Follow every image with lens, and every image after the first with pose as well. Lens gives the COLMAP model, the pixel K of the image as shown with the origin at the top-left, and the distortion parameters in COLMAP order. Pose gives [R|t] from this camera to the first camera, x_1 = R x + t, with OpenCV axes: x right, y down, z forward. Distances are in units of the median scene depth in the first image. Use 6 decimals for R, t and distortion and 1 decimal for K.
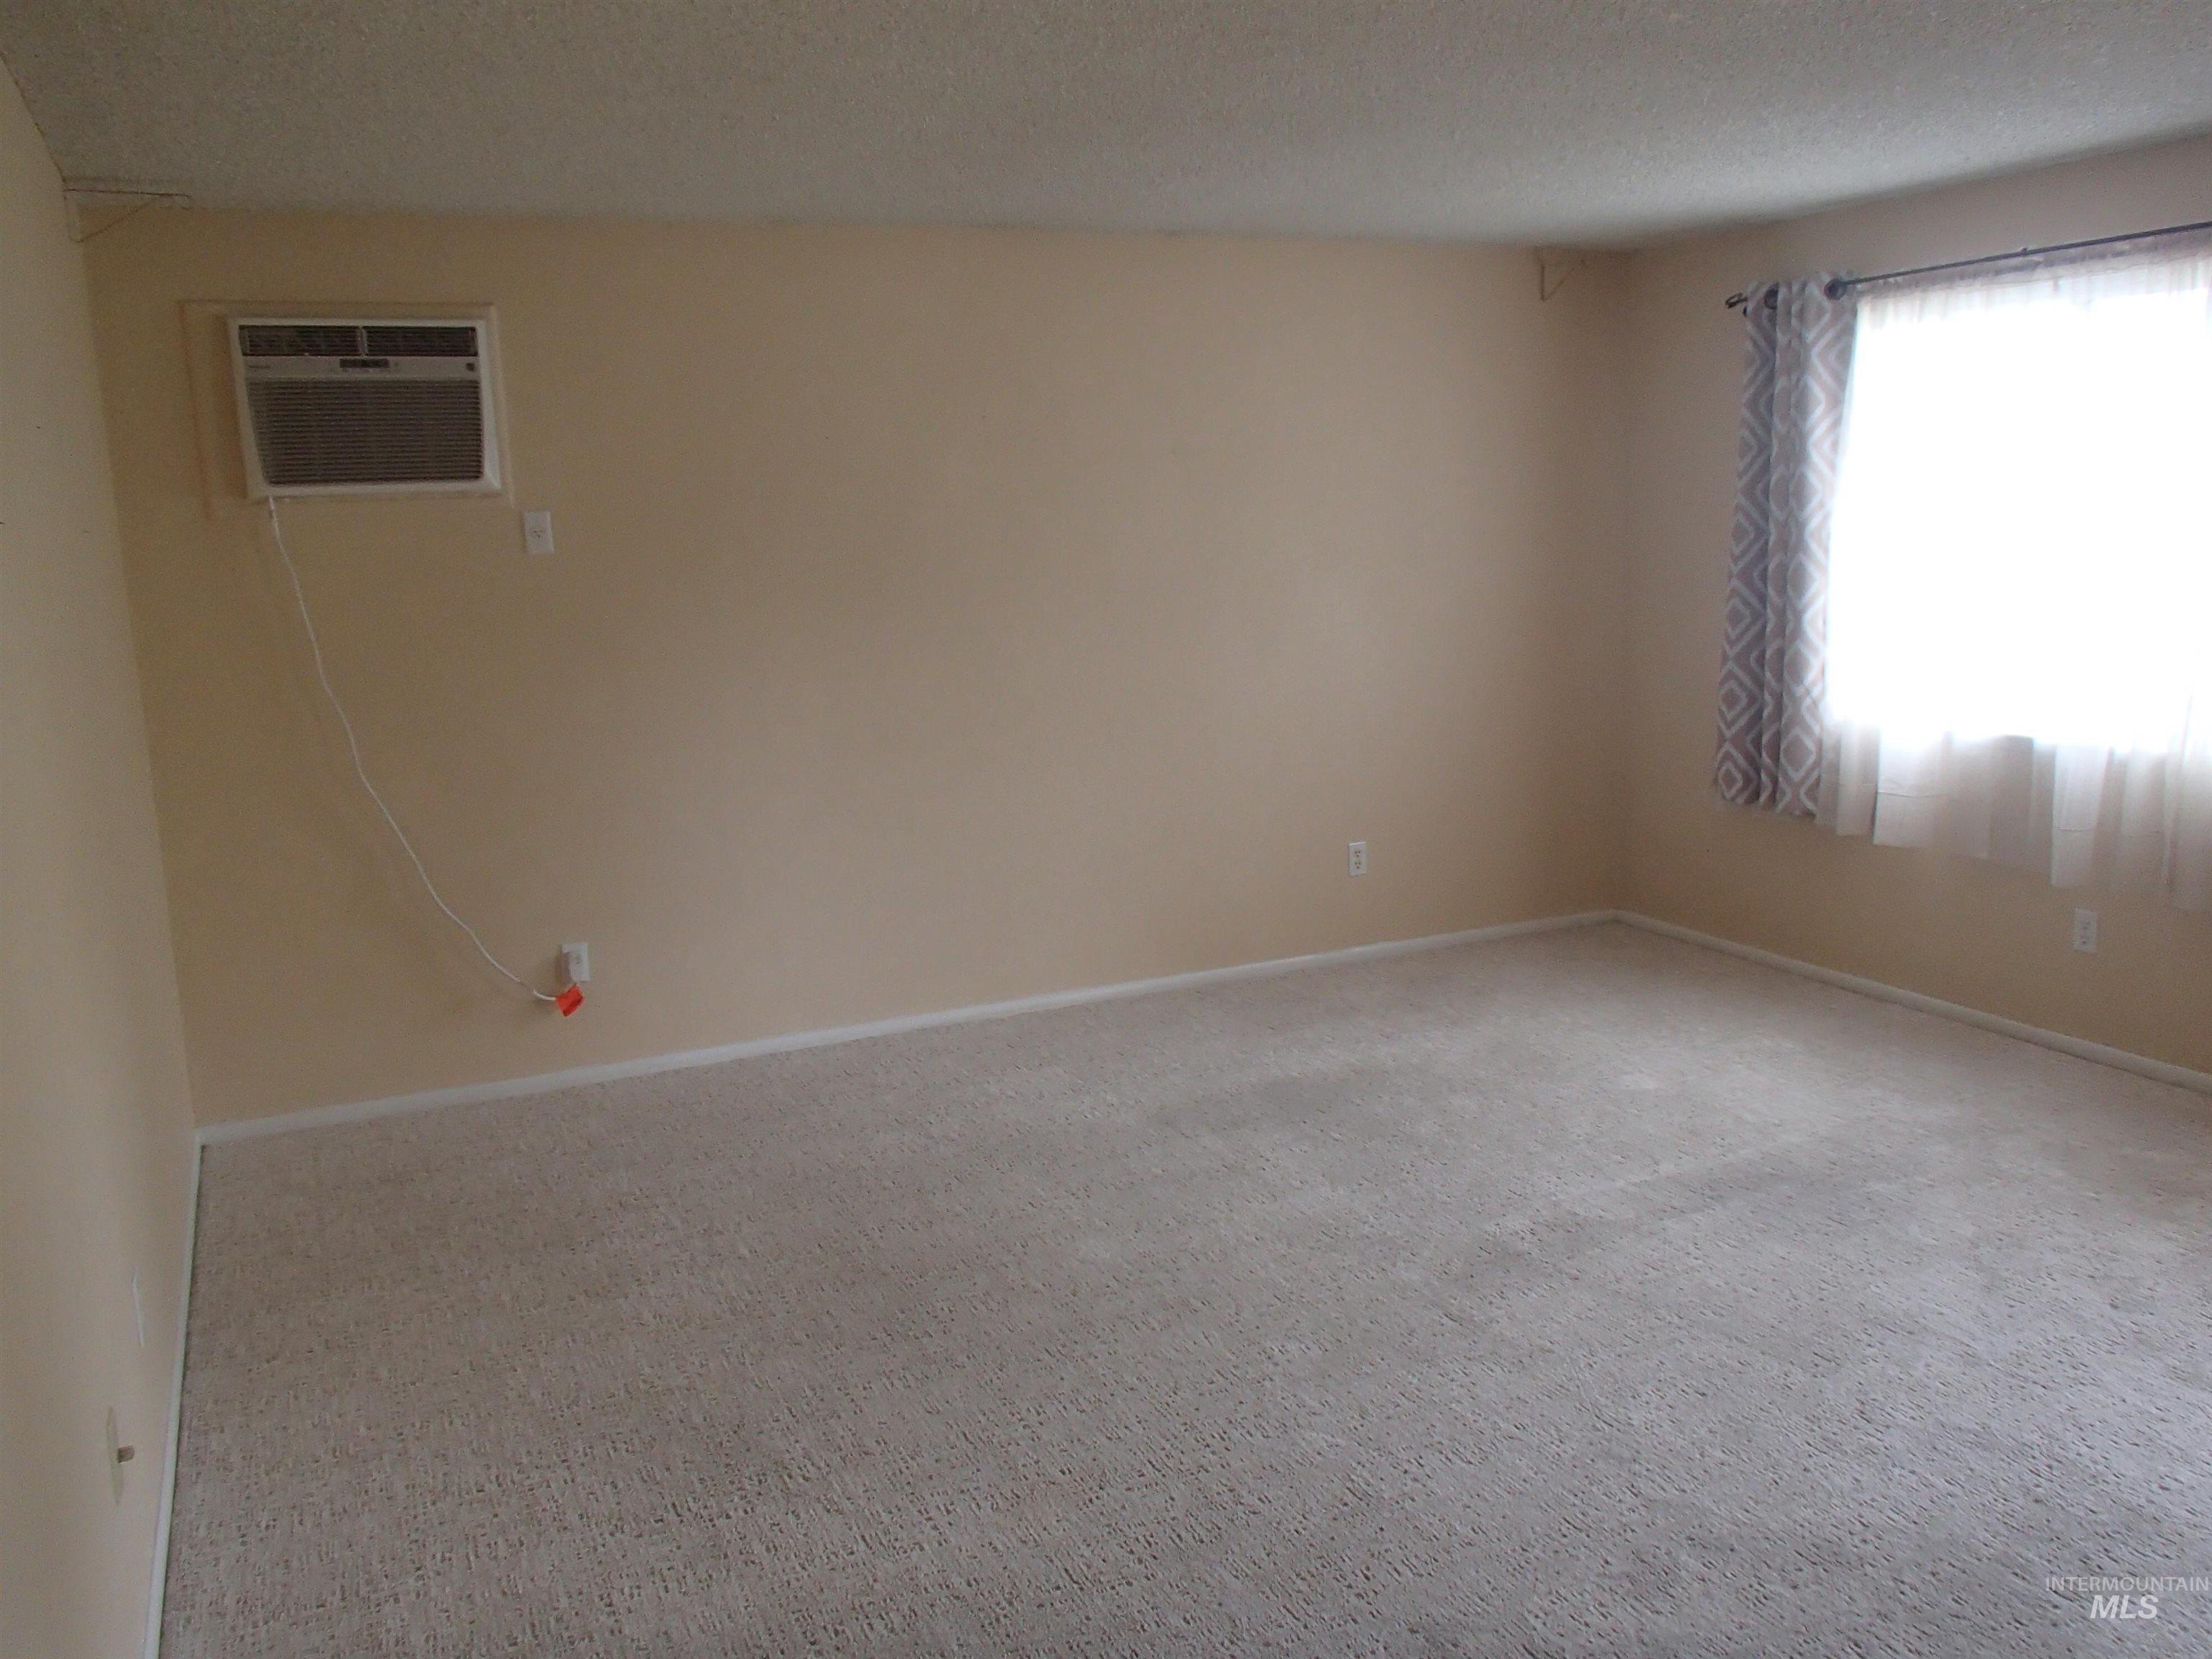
lens RADIAL K [[1826.6, 0, 1107.7], [0, 1826.6, 823.3], [0, 0, 1]] dist [-0.019518, 0.019781]
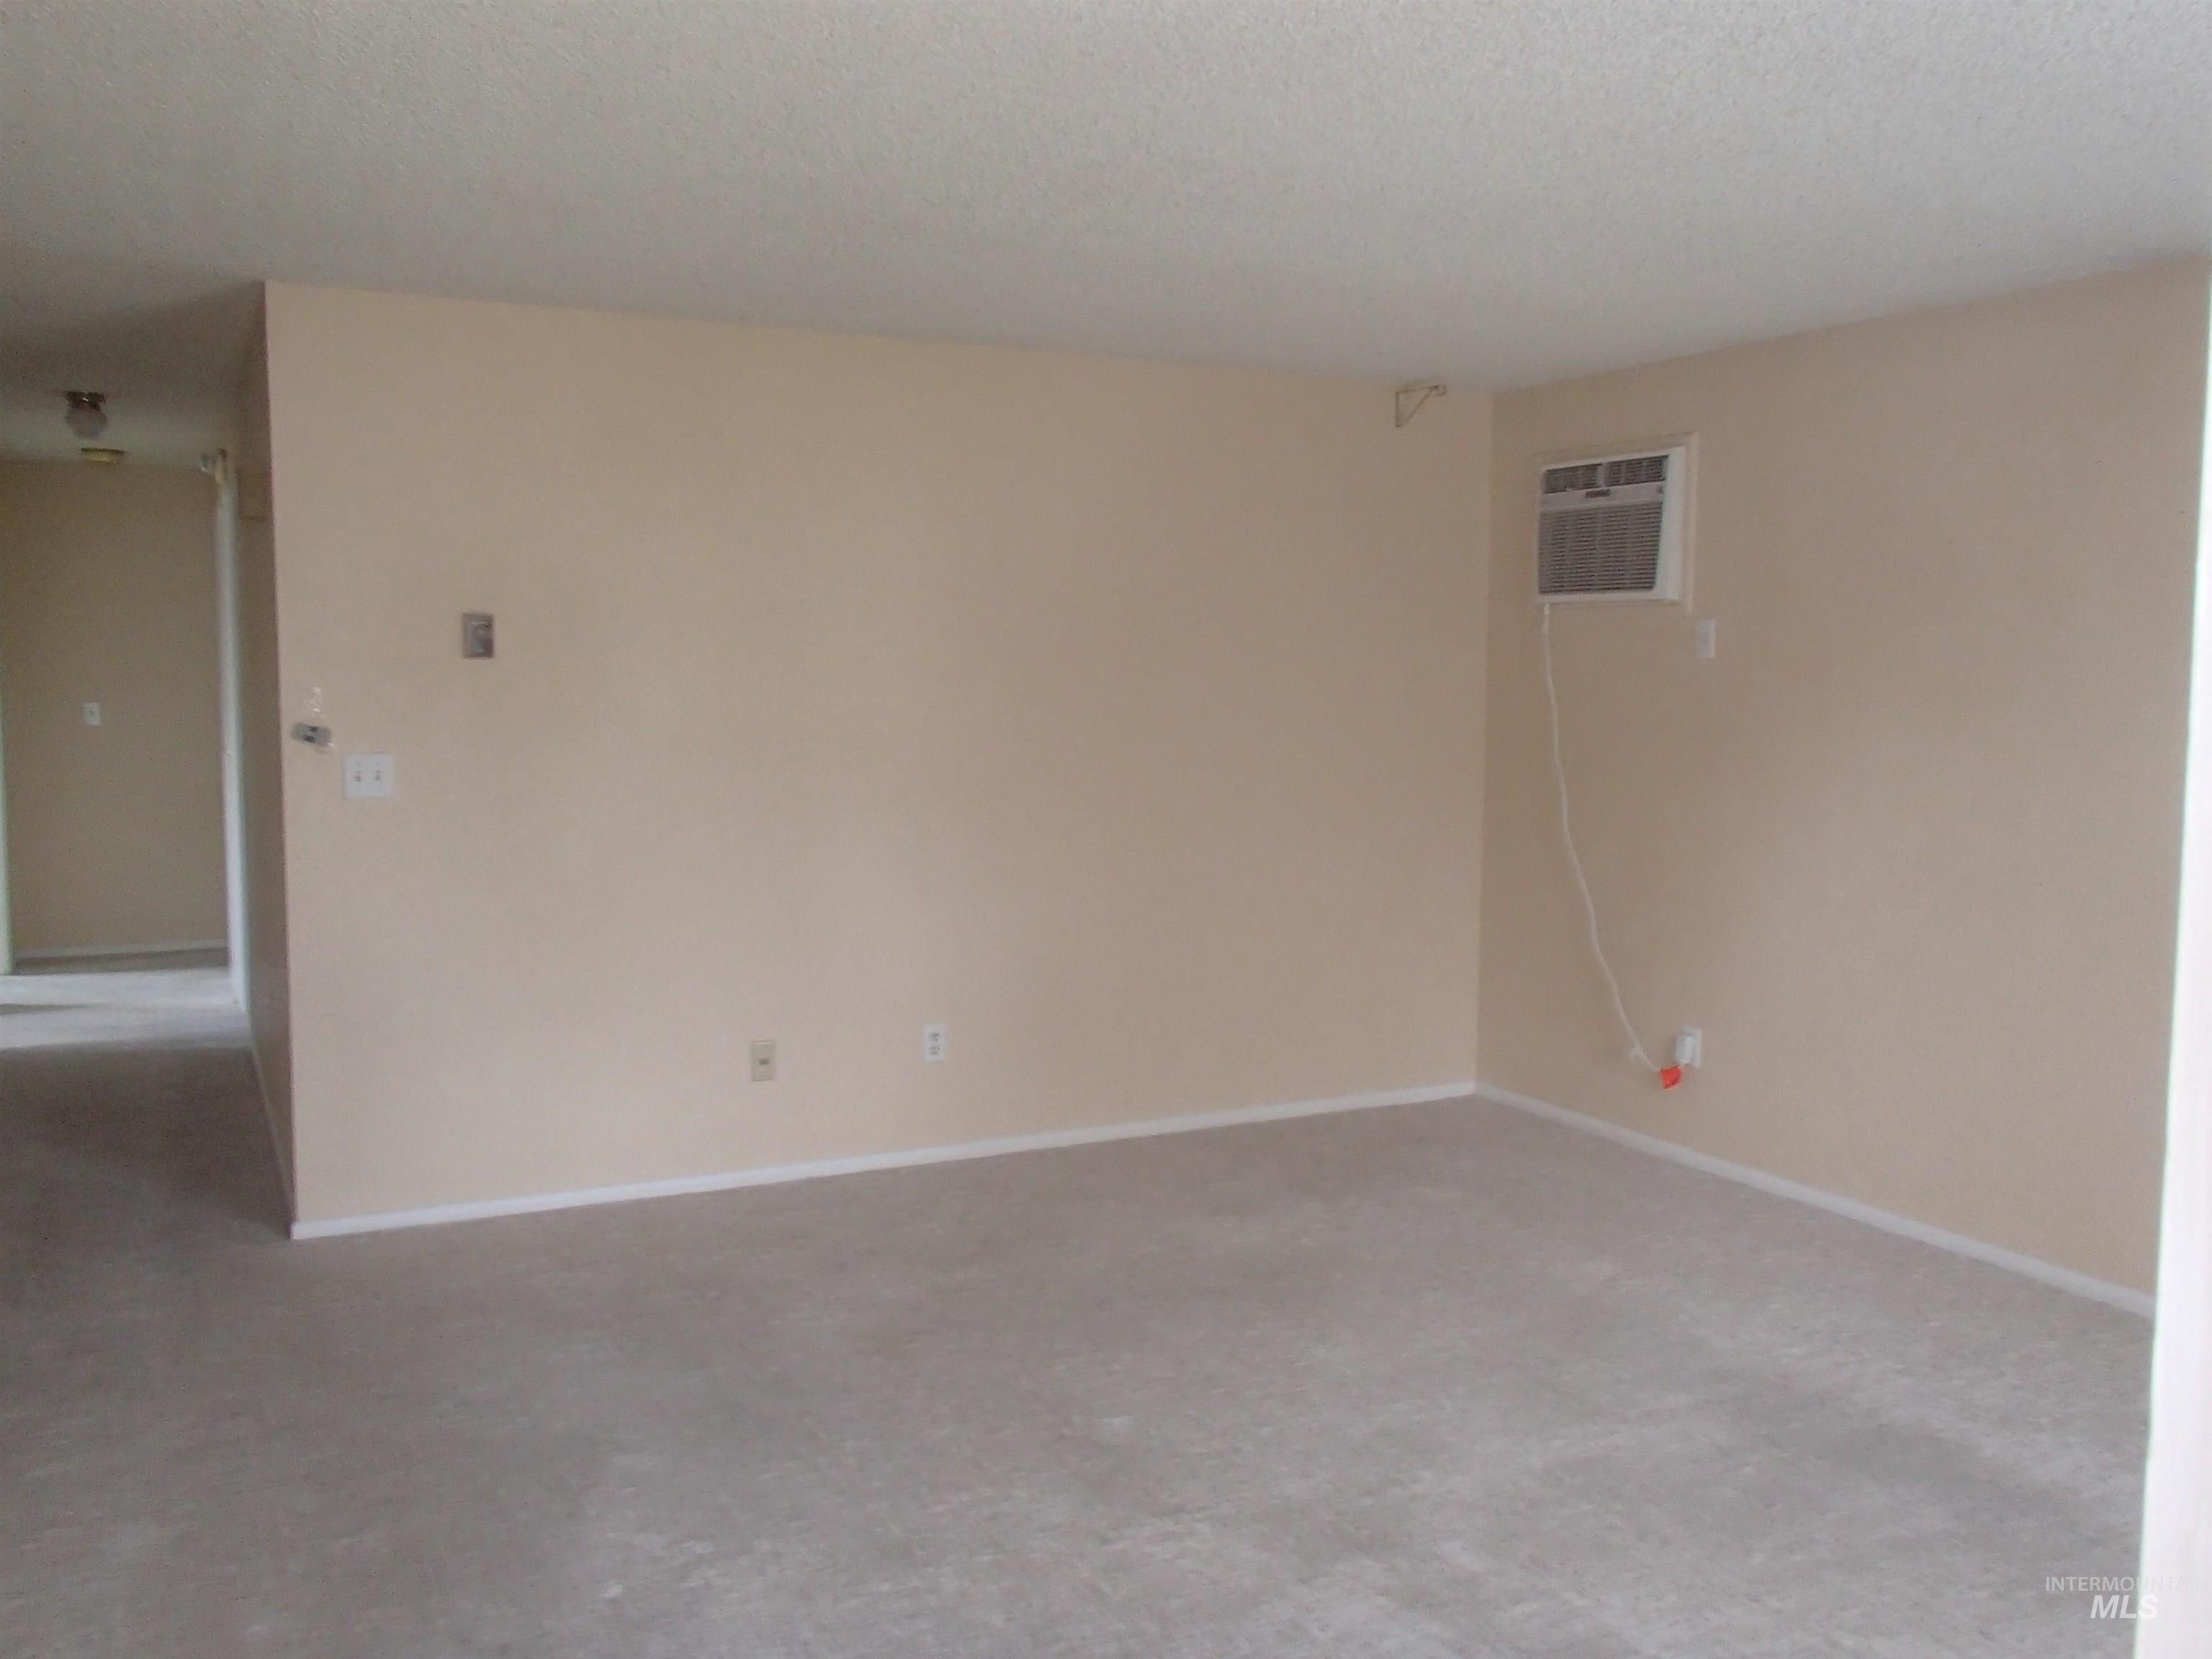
lens RADIAL K [[1777.5, 0, 1106.0], [0, 1777.5, 829.5], [0, 0, 1]] dist [0.106426, 0.003024]
pose [[0.066666, 0.133543, -0.988798, 0.769902], [-0.192235, 0.974155, 0.118605, -0.114564], [0.979082, 0.182175, 0.090615, 0.612069]]
